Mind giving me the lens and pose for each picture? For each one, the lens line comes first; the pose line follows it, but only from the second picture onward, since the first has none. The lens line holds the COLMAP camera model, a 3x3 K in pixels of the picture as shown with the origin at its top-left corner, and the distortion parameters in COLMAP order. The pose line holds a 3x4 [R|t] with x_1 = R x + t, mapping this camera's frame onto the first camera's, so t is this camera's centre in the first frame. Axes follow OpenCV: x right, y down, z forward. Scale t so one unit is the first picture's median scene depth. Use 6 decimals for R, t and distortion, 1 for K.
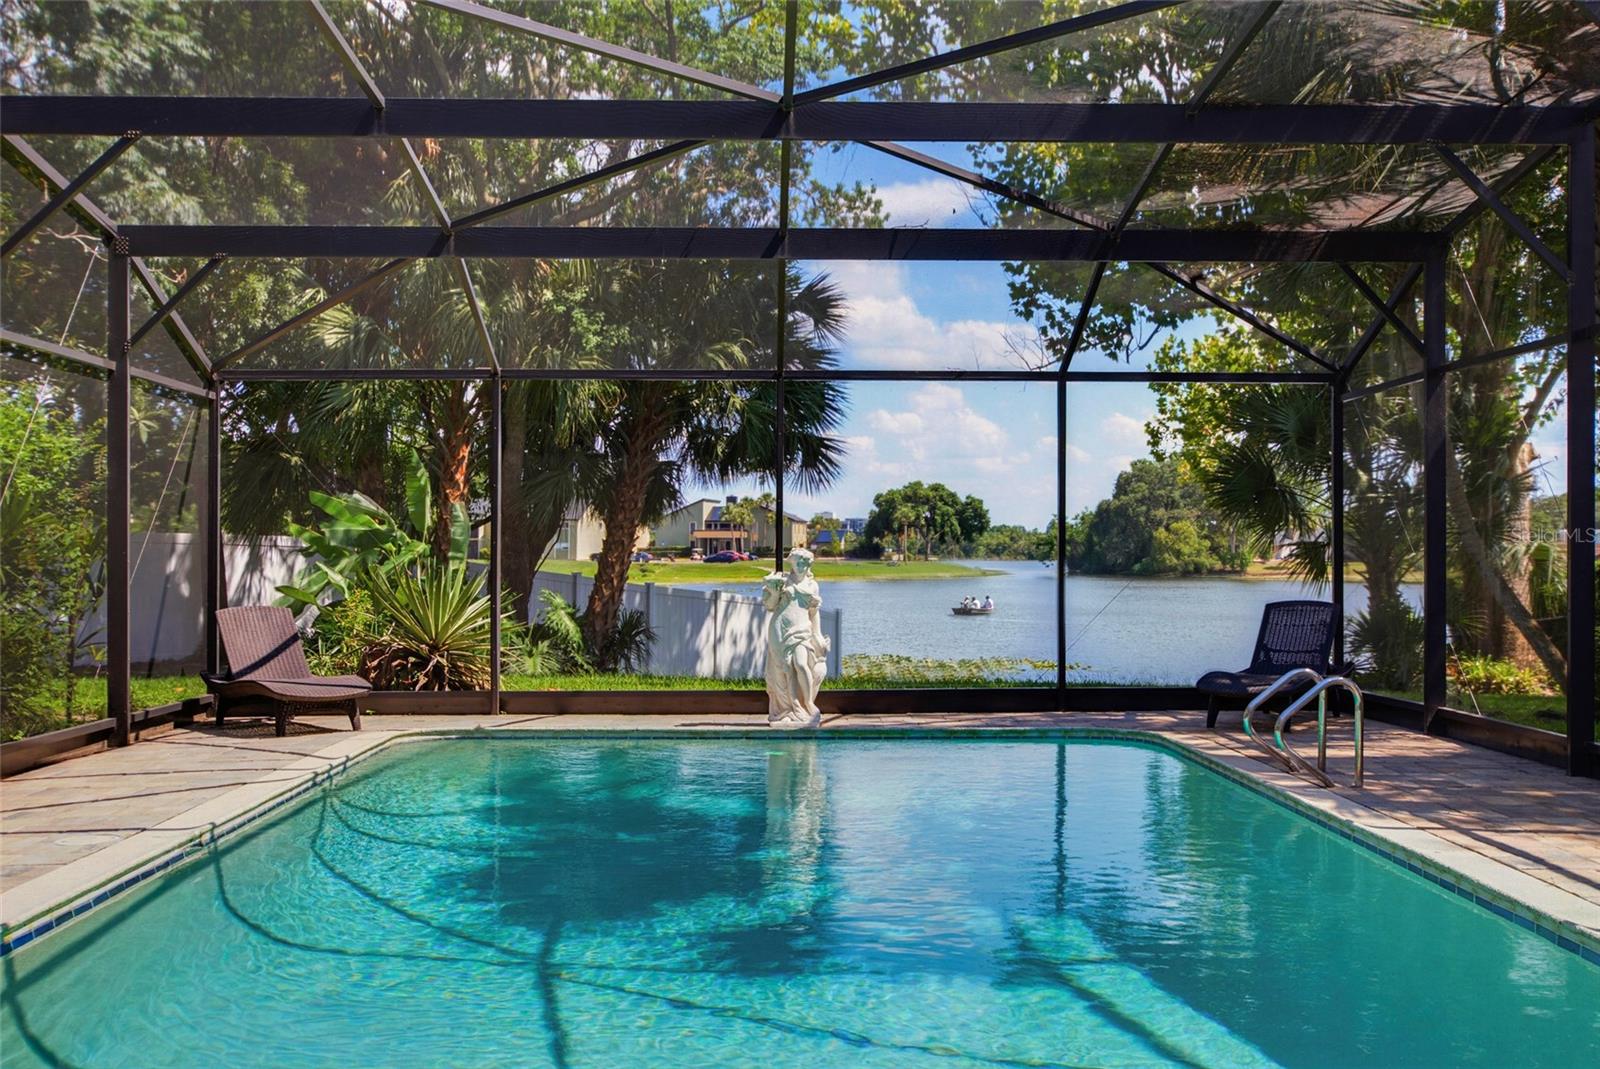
lens RADIAL K [[1621.4, 0, 816.4], [0, 1621.4, 543.2], [0, 0, 1]] dist [-0.013232, 0.000000]
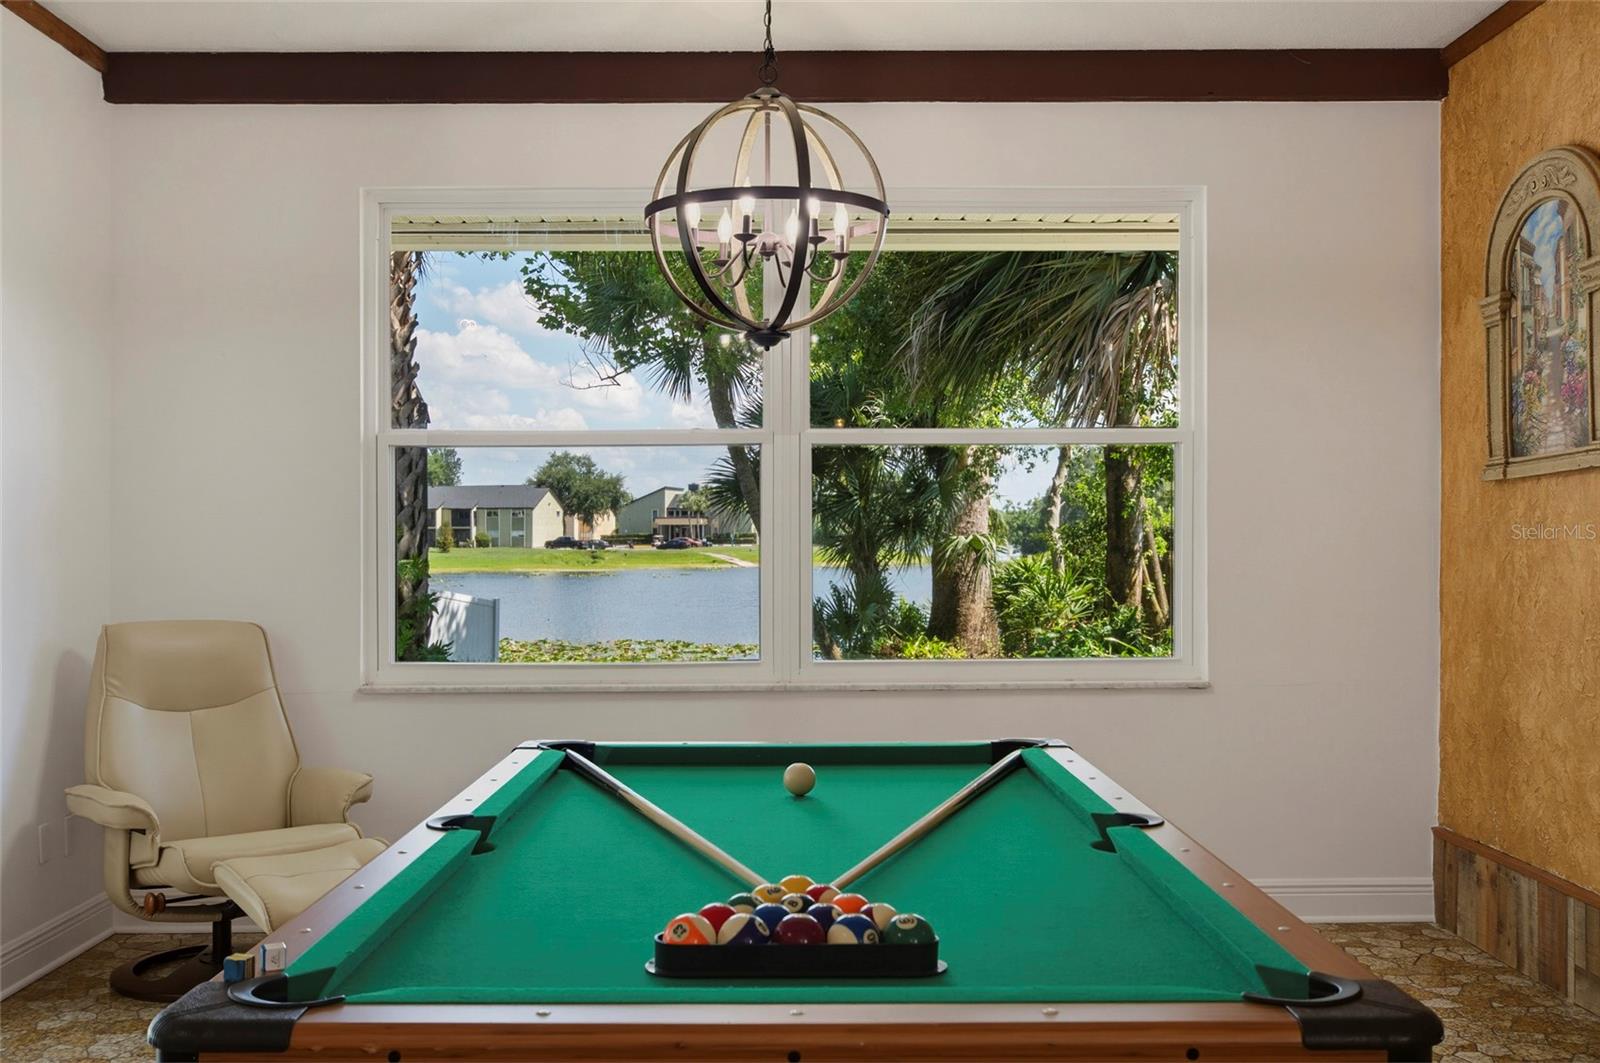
lens RADIAL K [[1621.4, 0, 799.9], [0, 1621.4, 559.2], [0, 0, 1]] dist [-0.013232, 0.000000]
pose [[0.999550, -0.005009, -0.029568, 0.313080], [0.005568, 0.999806, 0.018877, -0.004162], [0.029468, -0.019033, 0.999385, -0.110459]]
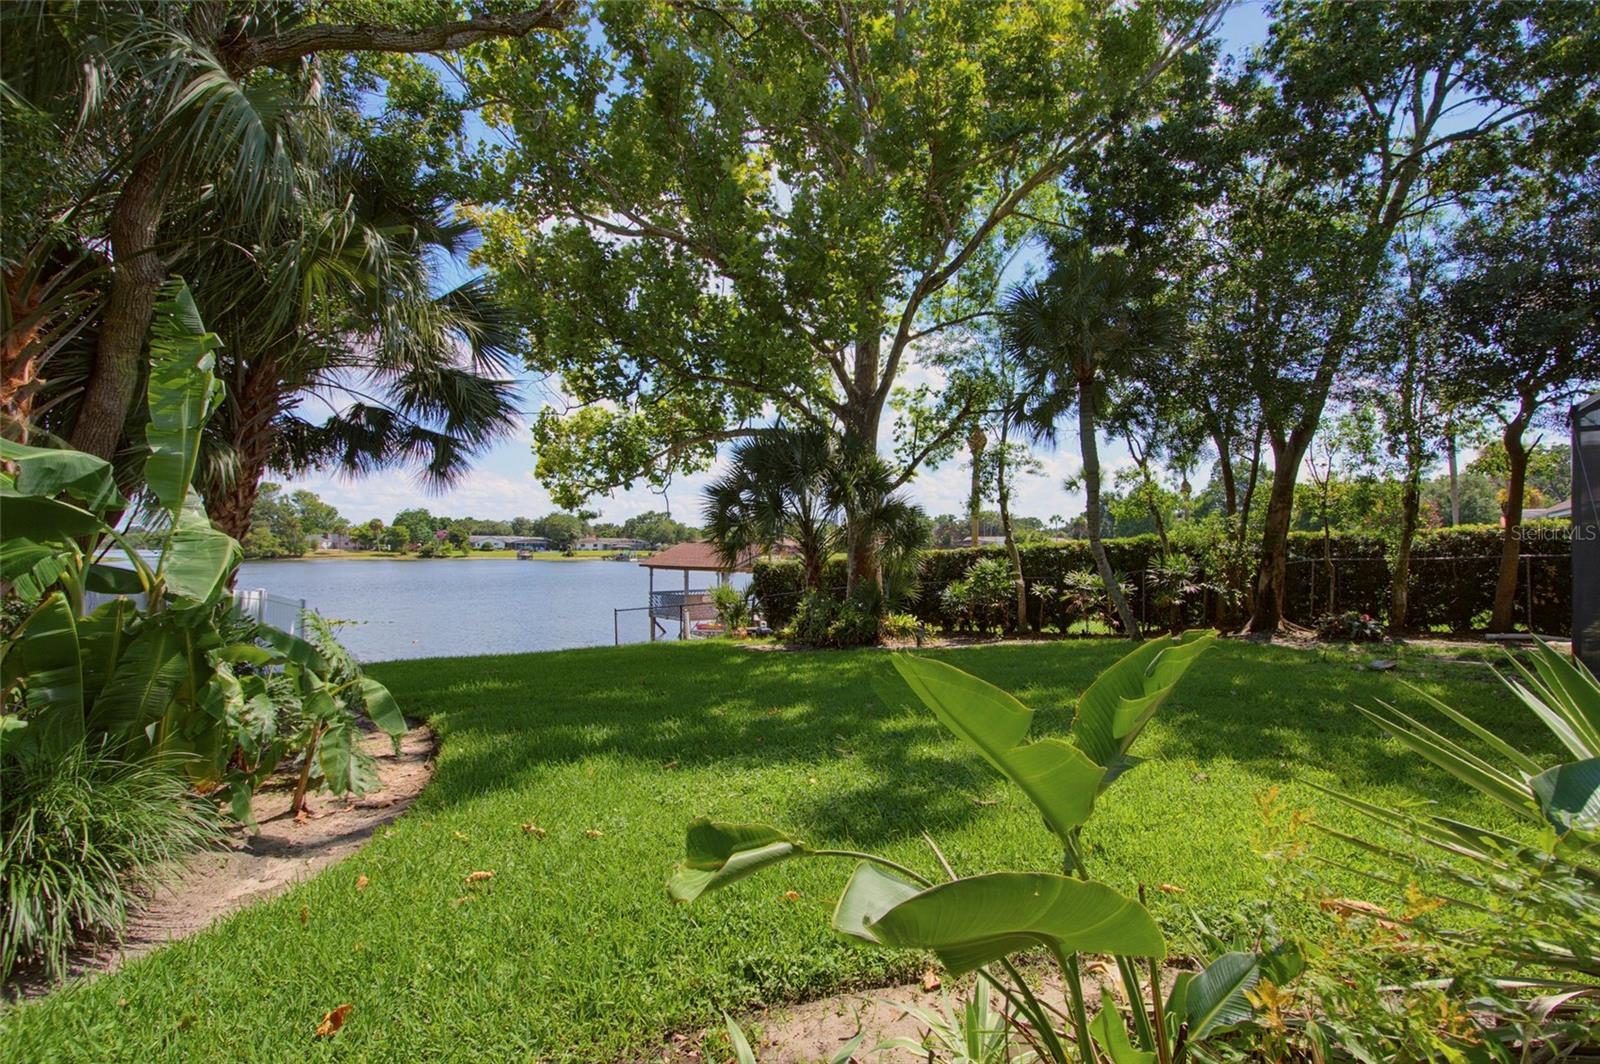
lens RADIAL K [[711.2, 0, 747.9], [0, 711.2, 552.4], [0, 0, 1]] dist [0.008071, -0.003271]
pose [[0.639607, -0.003408, 0.768695, -0.216485], [-0.008466, 0.999898, 0.011477, -0.000691], [-0.768656, -0.013849, 0.639513, 0.555251]]
